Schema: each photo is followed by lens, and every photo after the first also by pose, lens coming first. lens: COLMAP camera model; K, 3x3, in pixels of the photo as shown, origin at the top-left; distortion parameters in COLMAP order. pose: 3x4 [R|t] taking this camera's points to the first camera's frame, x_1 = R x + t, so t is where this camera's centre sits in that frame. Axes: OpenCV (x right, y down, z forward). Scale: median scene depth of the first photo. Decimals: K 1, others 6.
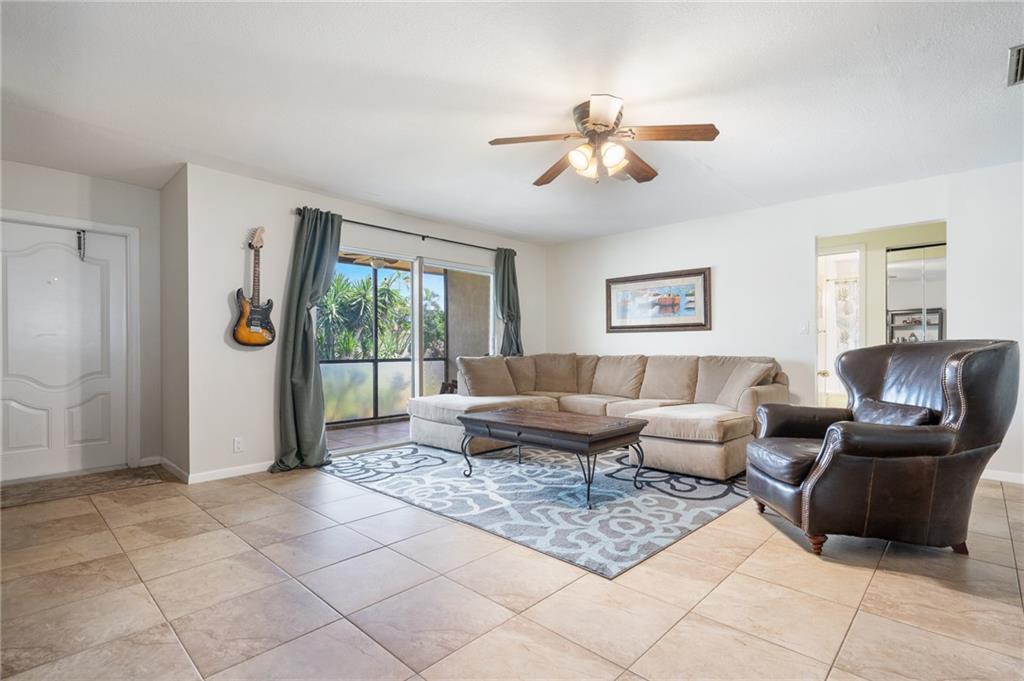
lens RADIAL K [[486.0, 0, 512.1], [0, 486.0, 347.6], [0, 0, 1]] dist [-0.001064, -0.000195]
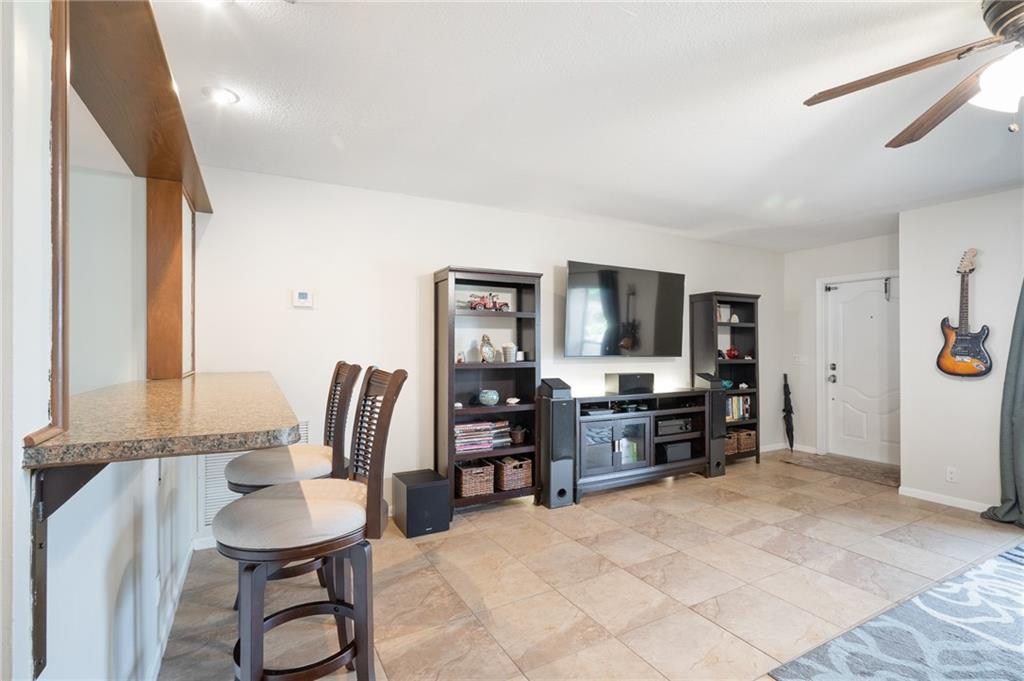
lens RADIAL K [[472.0, 0, 513.1], [0, 472.0, 347.0], [0, 0, 1]] dist [-0.003505, -0.000163]
pose [[-0.298700, 0.005127, -0.954333, 0.679562], [0.002217, 0.999987, 0.004678, -0.073409], [0.954344, -0.000718, -0.298707, 0.475636]]
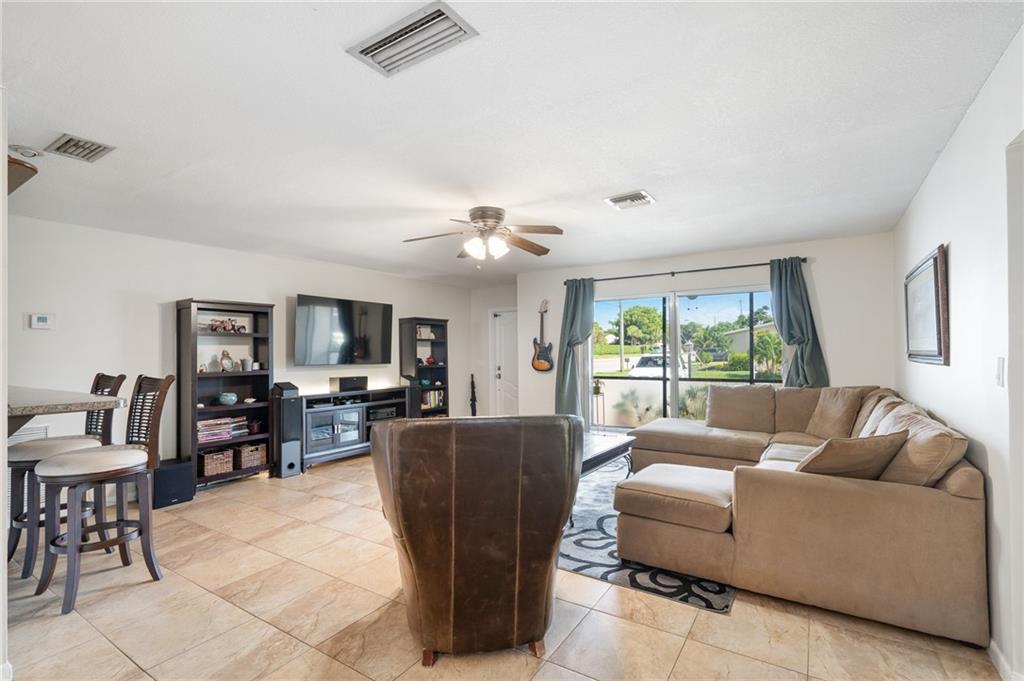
lens RADIAL K [[475.4, 0, 517.9], [0, 475.4, 344.3], [0, 0, 1]] dist [0.001153, 0.000114]
pose [[0.188642, -0.015290, -0.981927, 1.190464], [0.013667, 0.999823, -0.012943, -0.083965], [0.981951, -0.010978, 0.188817, 0.669253]]
